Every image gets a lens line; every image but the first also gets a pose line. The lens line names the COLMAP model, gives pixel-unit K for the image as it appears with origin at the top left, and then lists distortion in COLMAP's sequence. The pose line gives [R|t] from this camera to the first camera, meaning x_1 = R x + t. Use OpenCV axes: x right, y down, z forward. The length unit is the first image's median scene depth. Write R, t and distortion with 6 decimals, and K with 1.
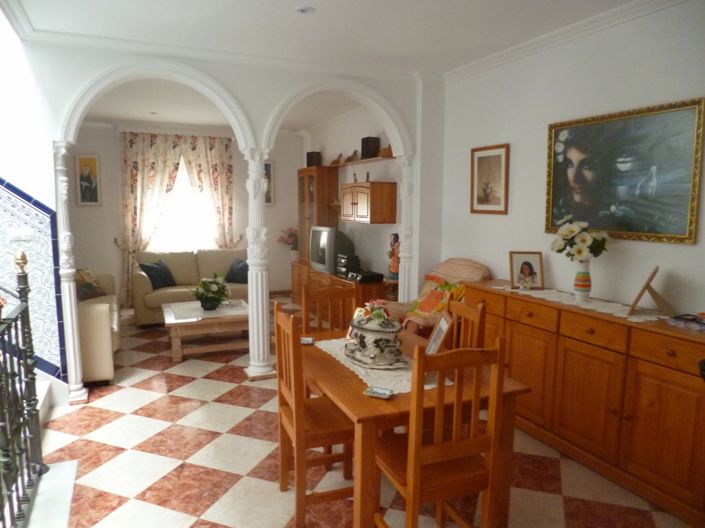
lens RADIAL K [[494.2, 0, 352.5], [0, 494.2, 264.0], [0, 0, 1]] dist [-0.041441, -0.000577]
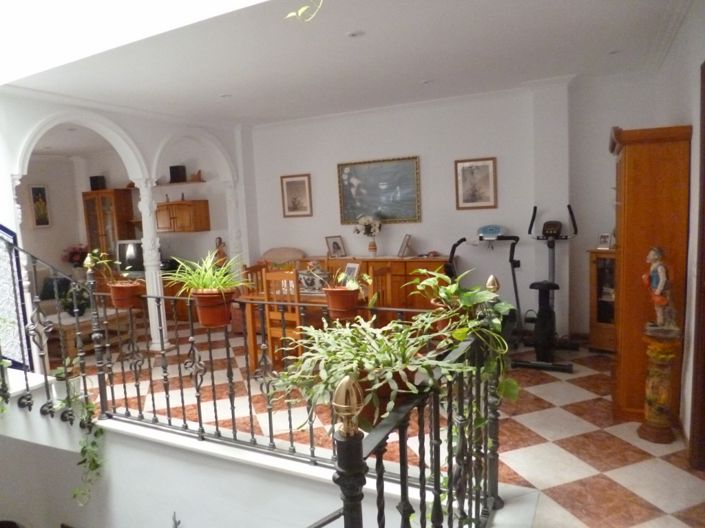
lens RADIAL K [[493.2, 0, 352.5], [0, 493.2, 264.0], [0, 0, 1]] dist [-0.067736, 0.000248]
pose [[0.775707, -0.112550, 0.620975, -0.688649], [0.131025, 0.991250, 0.015989, 0.053654], [-0.617341, 0.068961, 0.783667, -0.402062]]
